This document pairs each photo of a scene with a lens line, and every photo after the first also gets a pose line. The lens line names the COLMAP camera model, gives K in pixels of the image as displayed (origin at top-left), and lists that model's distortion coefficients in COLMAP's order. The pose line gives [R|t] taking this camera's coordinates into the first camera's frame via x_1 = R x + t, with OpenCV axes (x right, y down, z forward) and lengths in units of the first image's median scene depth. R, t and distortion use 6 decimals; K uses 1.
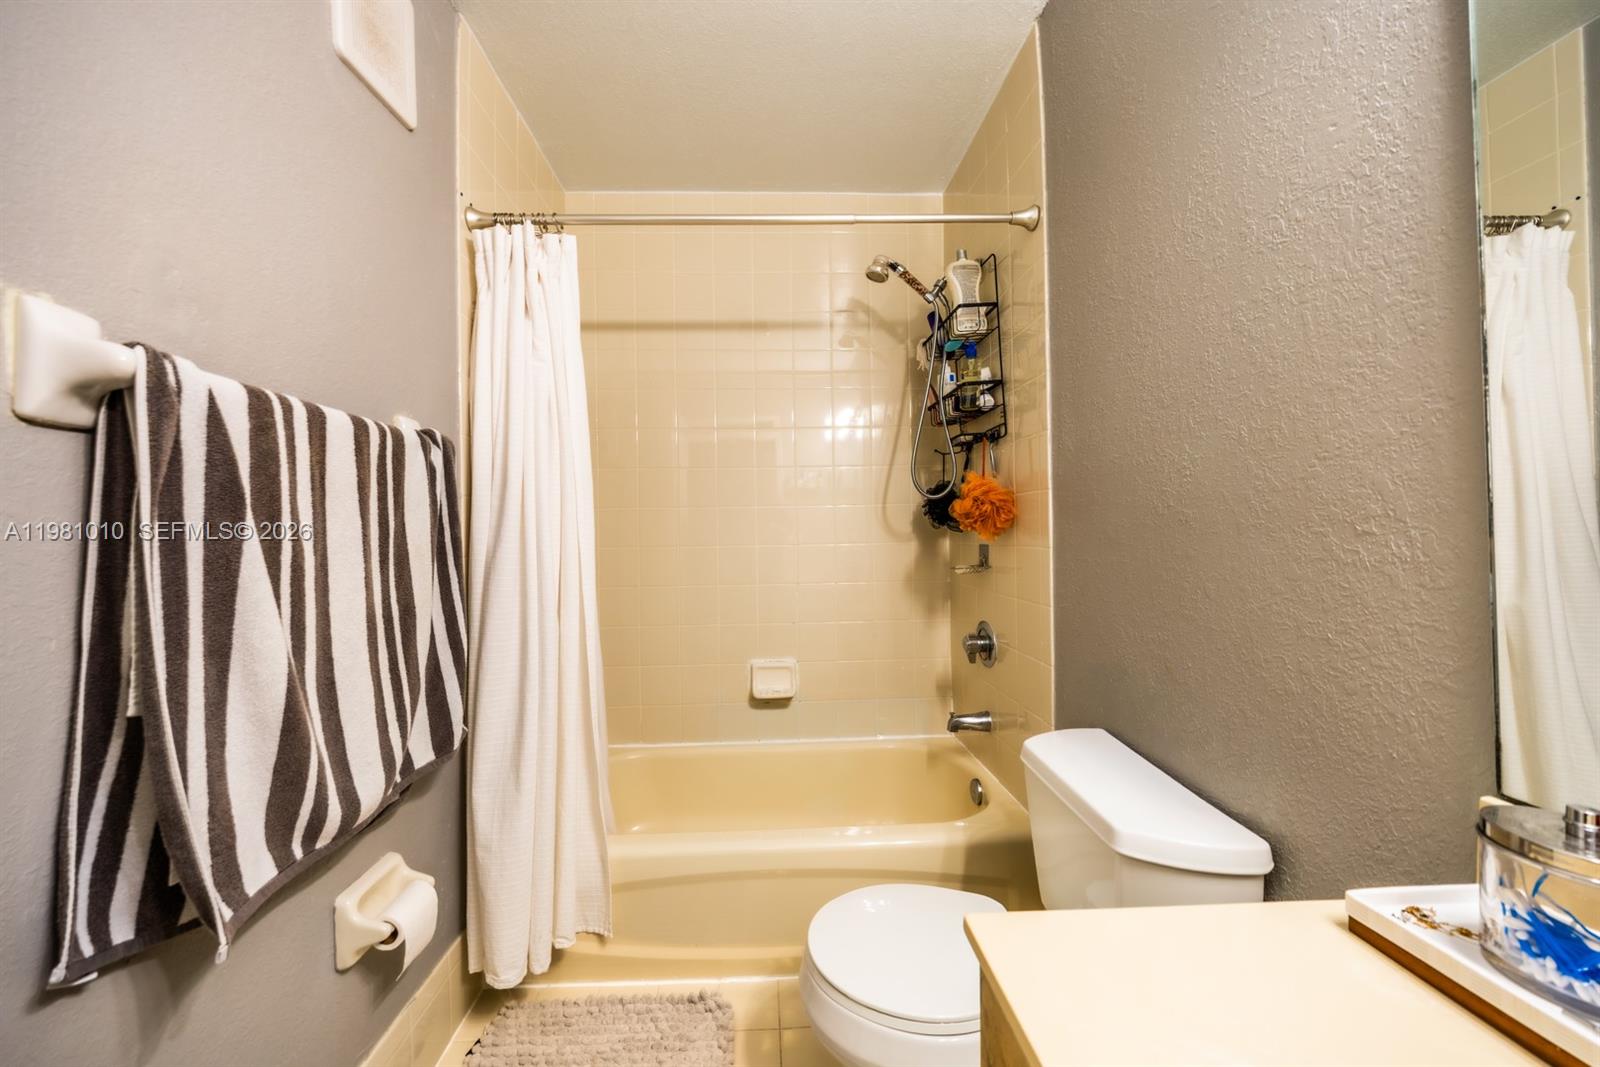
lens RADIAL K [[573.6, 0, 787.2], [0, 573.6, 532.2], [0, 0, 1]] dist [-0.009368, -0.000013]
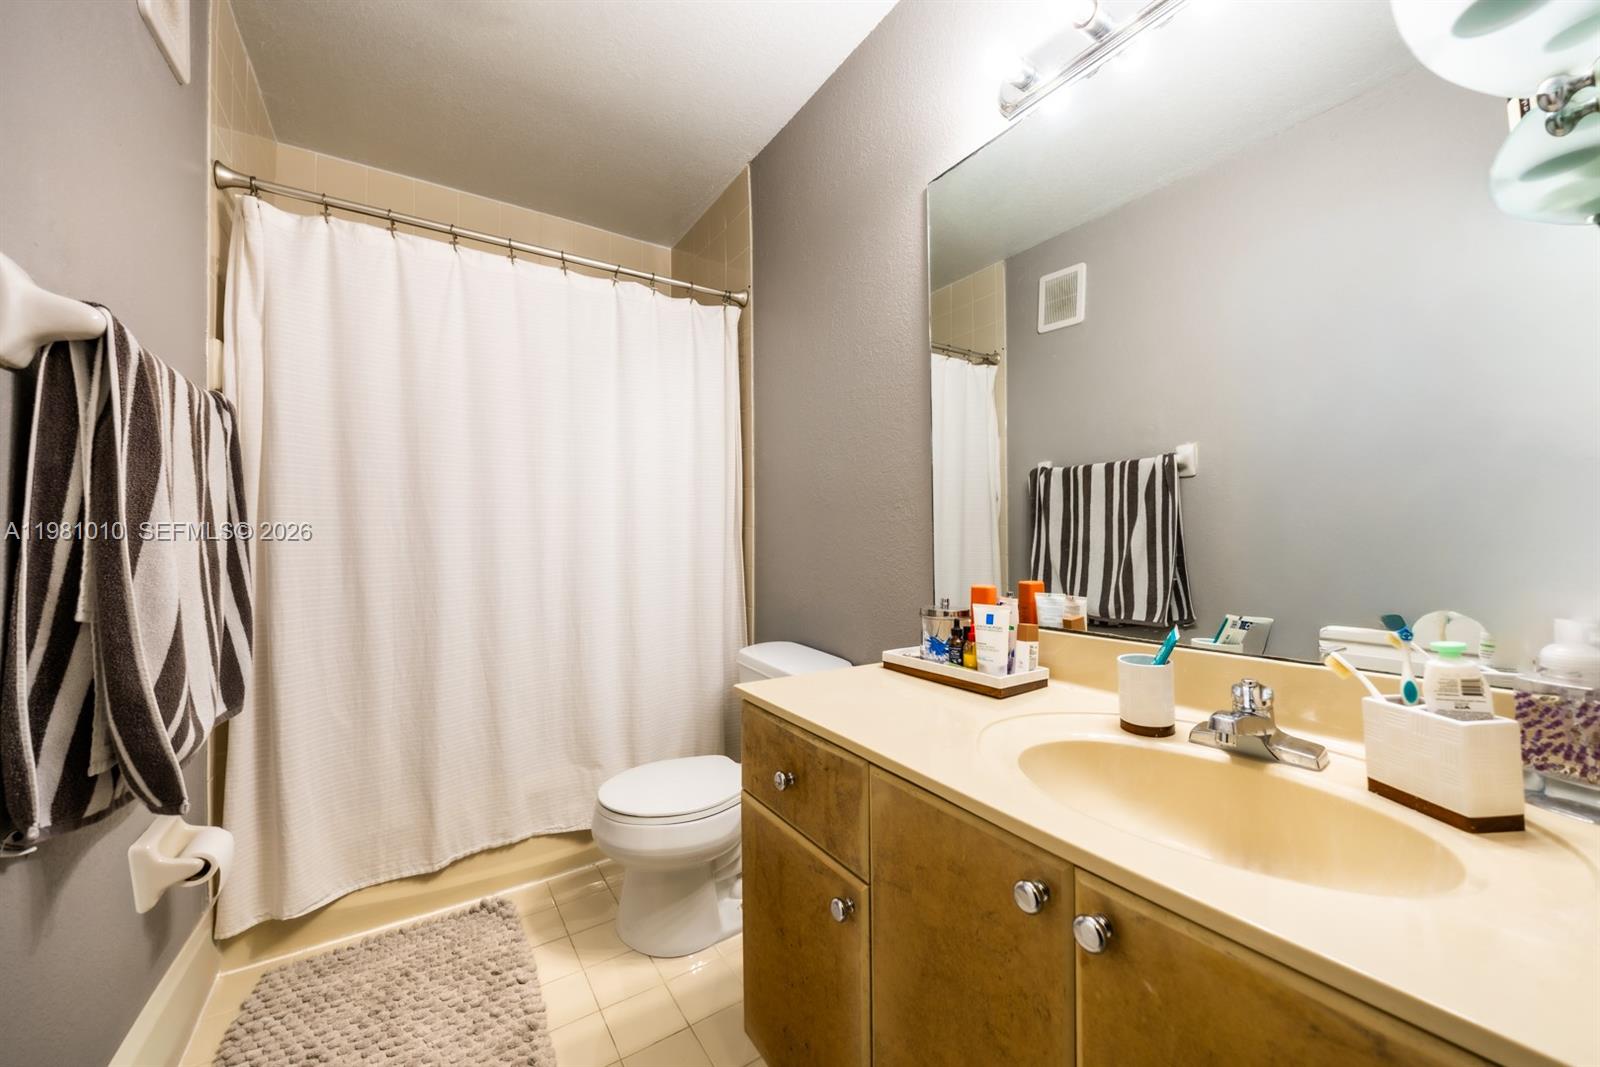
lens RADIAL K [[573.6, 0, 787.2], [0, 573.6, 532.2], [0, 0, 1]] dist [-0.009368, -0.000013]
pose [[0.863326, 0.013340, 0.504471, -0.282241], [-0.008717, 0.999896, -0.011523, 0.082111], [-0.504572, 0.005550, 0.863352, -0.431267]]
